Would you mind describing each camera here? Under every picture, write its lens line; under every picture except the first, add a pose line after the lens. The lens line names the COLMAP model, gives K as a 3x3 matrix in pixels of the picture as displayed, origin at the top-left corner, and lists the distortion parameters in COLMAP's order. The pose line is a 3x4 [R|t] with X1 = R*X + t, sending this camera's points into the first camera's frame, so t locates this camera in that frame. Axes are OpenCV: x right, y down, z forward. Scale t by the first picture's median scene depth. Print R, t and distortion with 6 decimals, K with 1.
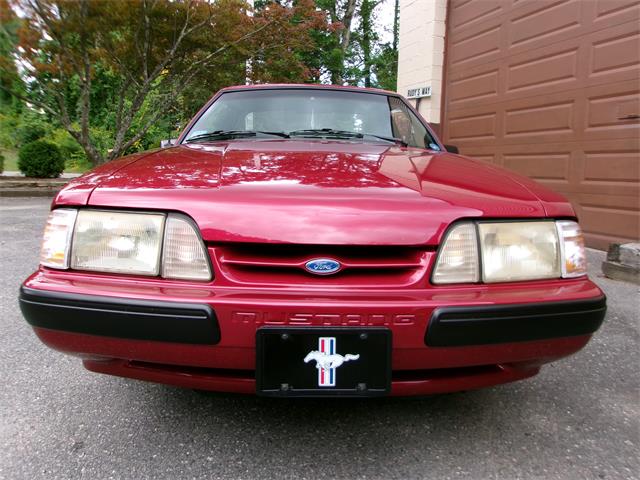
lens RADIAL K [[499.7, 0, 324.5], [0, 499.7, 231.2], [0, 0, 1]] dist [-0.017122, 0.041641]
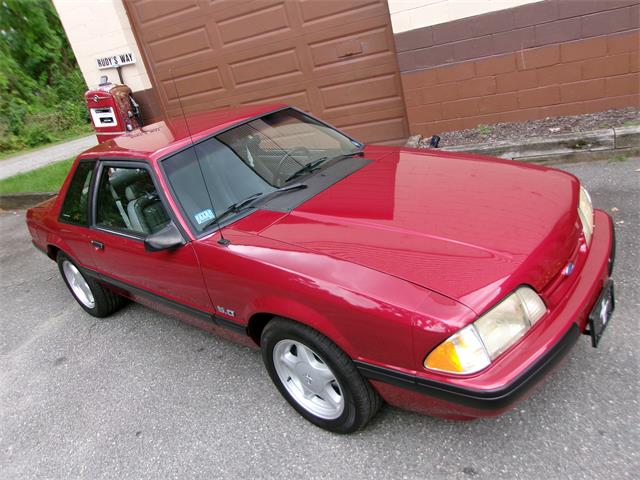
lens RADIAL K [[499.7, 0, 324.5], [0, 499.7, 231.2], [0, 0, 1]] dist [-0.017122, 0.041641]
pose [[0.658314, -0.453733, 0.600624, -0.284181], [0.338547, 0.891127, 0.302124, -0.157990], [-0.672316, 0.004447, 0.740251, 0.053736]]
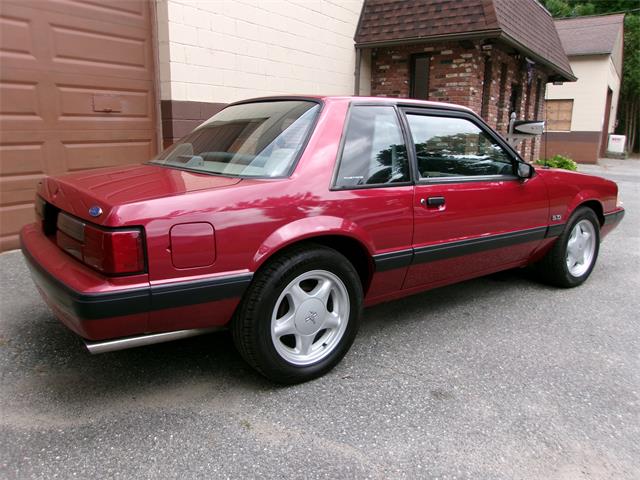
lens RADIAL K [[499.7, 0, 324.5], [0, 499.7, 231.2], [0, 0, 1]] dist [-0.017122, 0.041641]
pose [[-0.575638, -0.188783, 0.795614, -0.408947], [0.090055, 0.952430, 0.291149, -0.171681], [-0.812730, 0.239245, -0.531254, 0.855996]]
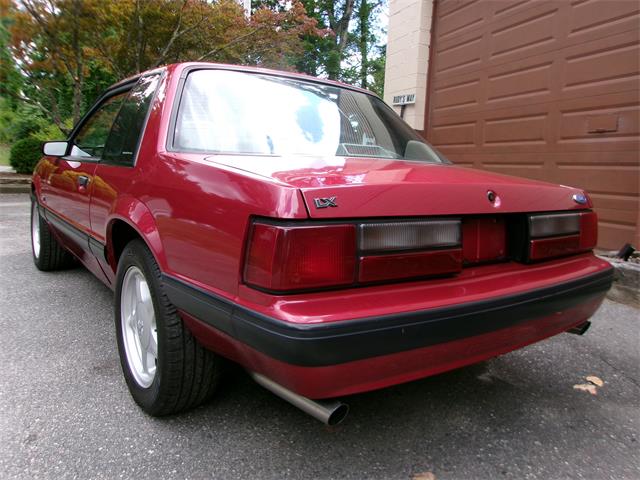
lens RADIAL K [[499.7, 0, 324.5], [0, 499.7, 231.2], [0, 0, 1]] dist [-0.017122, 0.041641]
pose [[0.999782, 0.019932, 0.006142, 0.028731], [-0.019942, 0.999800, 0.001546, -0.007851], [-0.006110, -0.001668, 0.999980, -0.020607]]
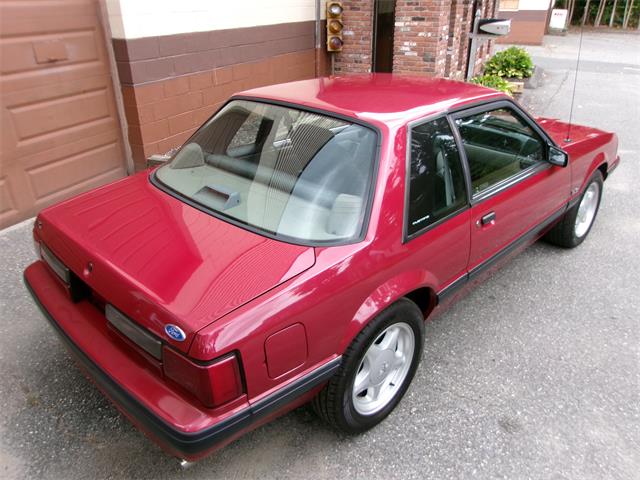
lens RADIAL K [[499.7, 0, 324.5], [0, 499.7, 231.2], [0, 0, 1]] dist [-0.017122, 0.041641]
pose [[-0.685991, -0.326830, 0.650076, -0.304905], [0.094168, 0.846047, 0.524726, -0.272246], [-0.721491, 0.421173, -0.549604, 0.869314]]
